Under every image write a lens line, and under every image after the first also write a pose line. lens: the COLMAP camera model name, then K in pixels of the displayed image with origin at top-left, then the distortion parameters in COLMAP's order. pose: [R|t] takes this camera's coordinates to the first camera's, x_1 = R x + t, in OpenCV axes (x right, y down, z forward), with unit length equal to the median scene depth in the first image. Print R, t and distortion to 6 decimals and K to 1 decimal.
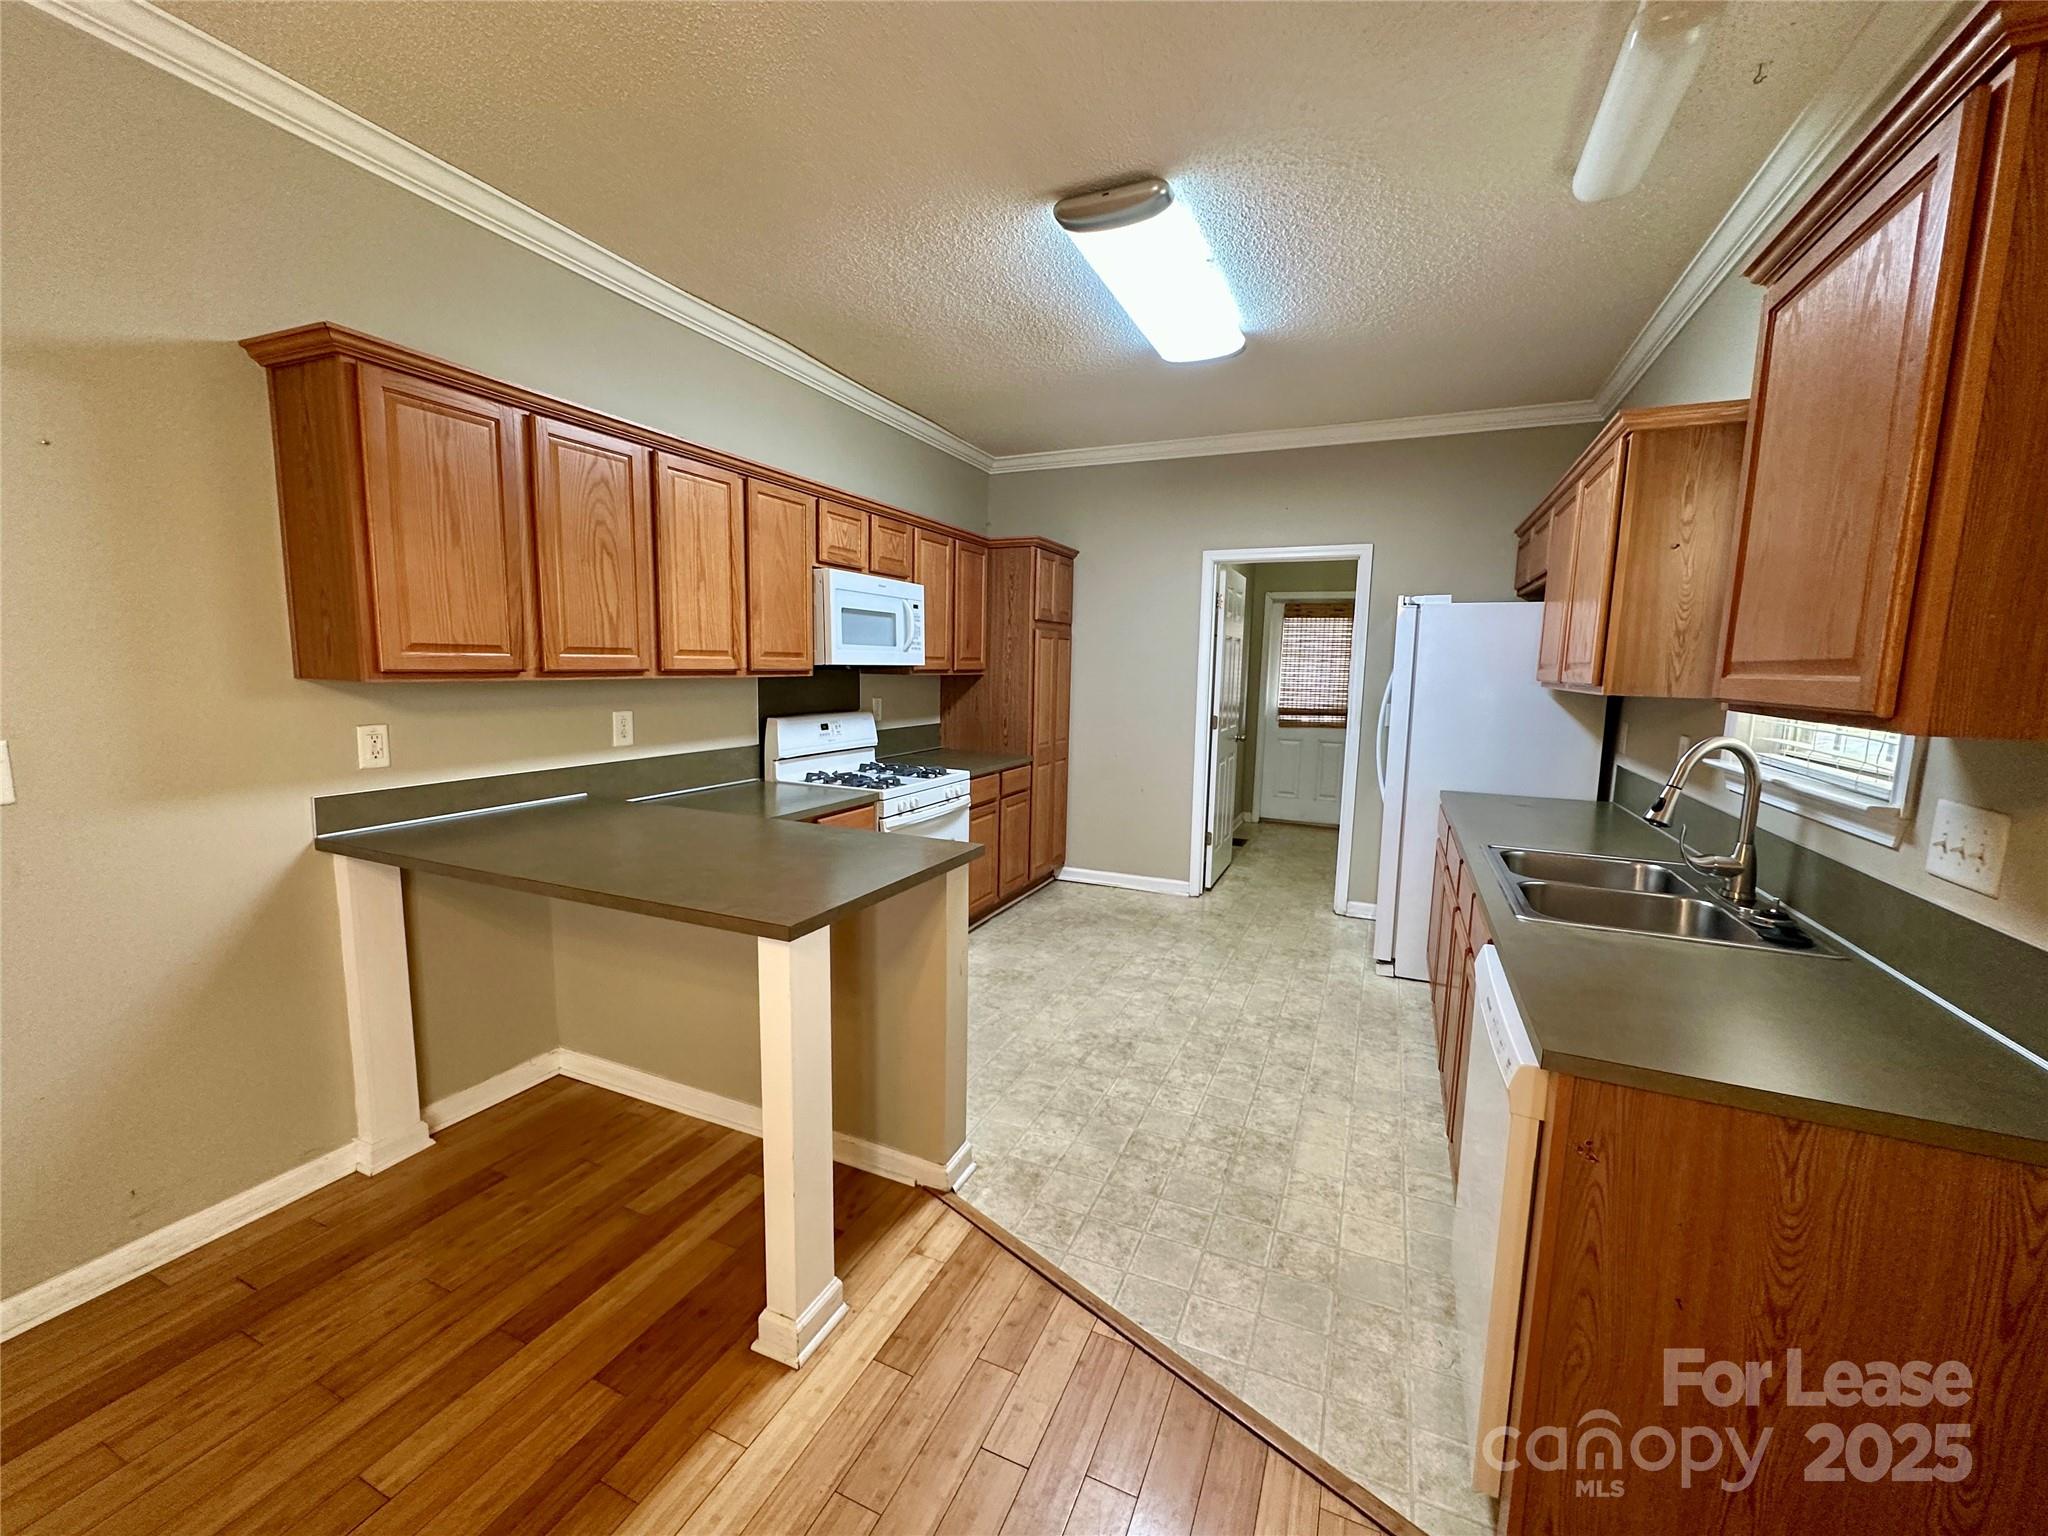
lens RADIAL K [[817.8, 0, 1024.0], [0, 817.8, 768.0], [0, 0, 1]] dist [-0.003362, 0.000400]
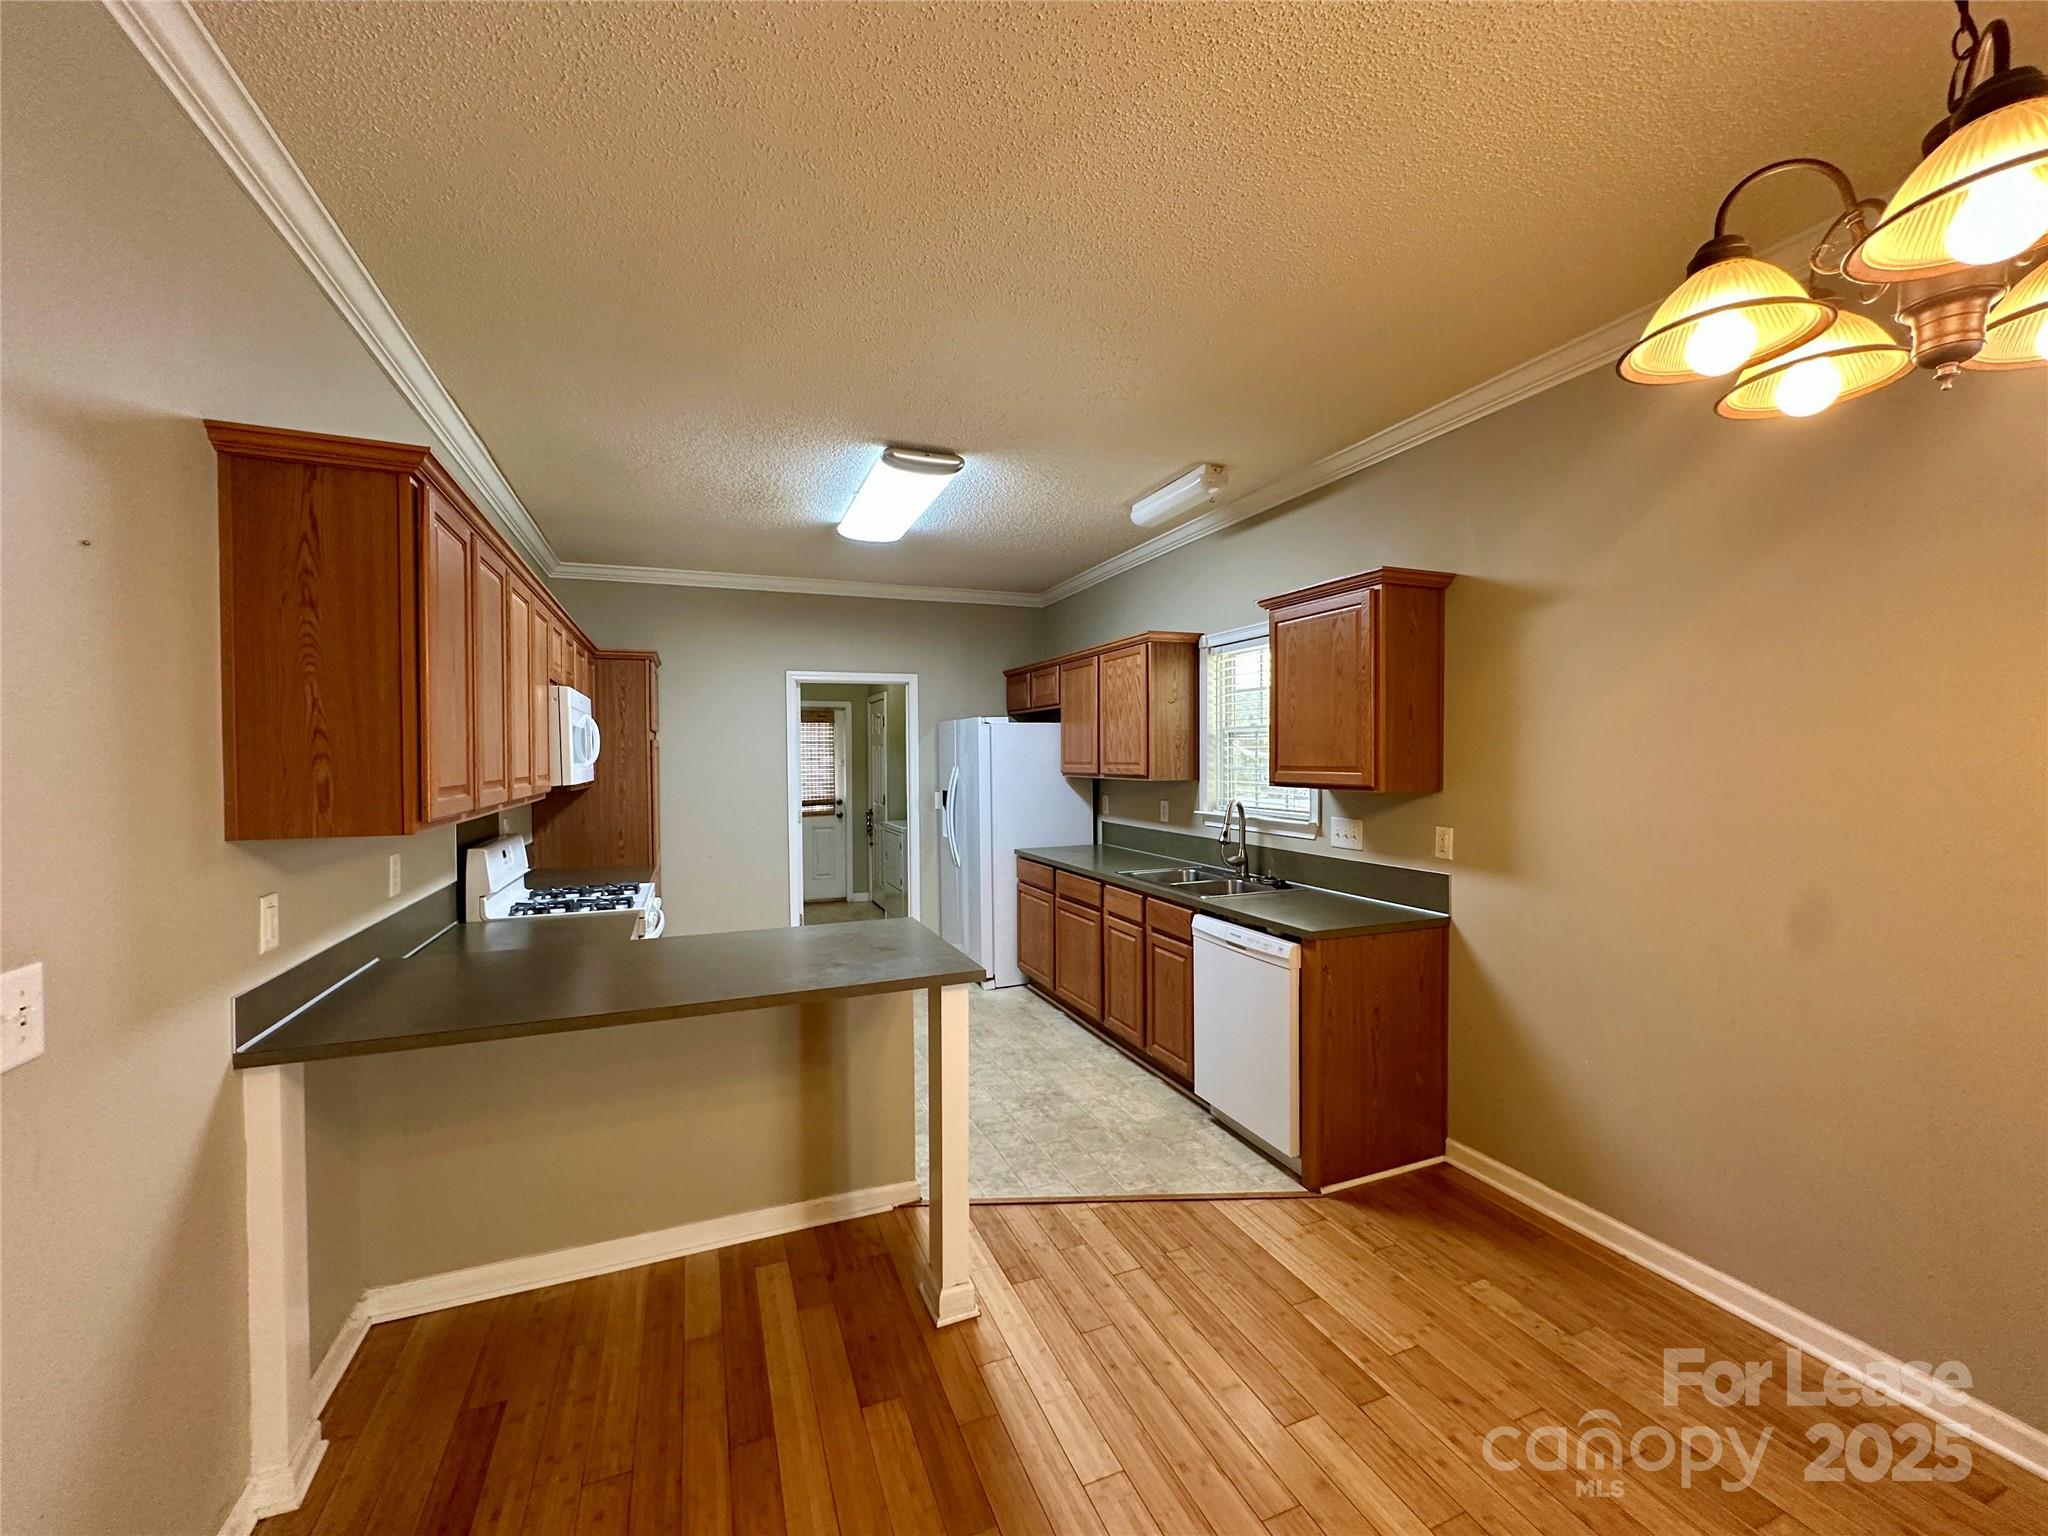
lens RADIAL K [[817.8, 0, 1024.0], [0, 817.8, 768.0], [0, 0, 1]] dist [-0.003362, 0.000400]
pose [[0.691367, -0.035939, 0.721610, -0.902286], [0.114793, 0.991539, -0.060600, -0.044874], [-0.713326, 0.124732, 0.689643, -0.061527]]
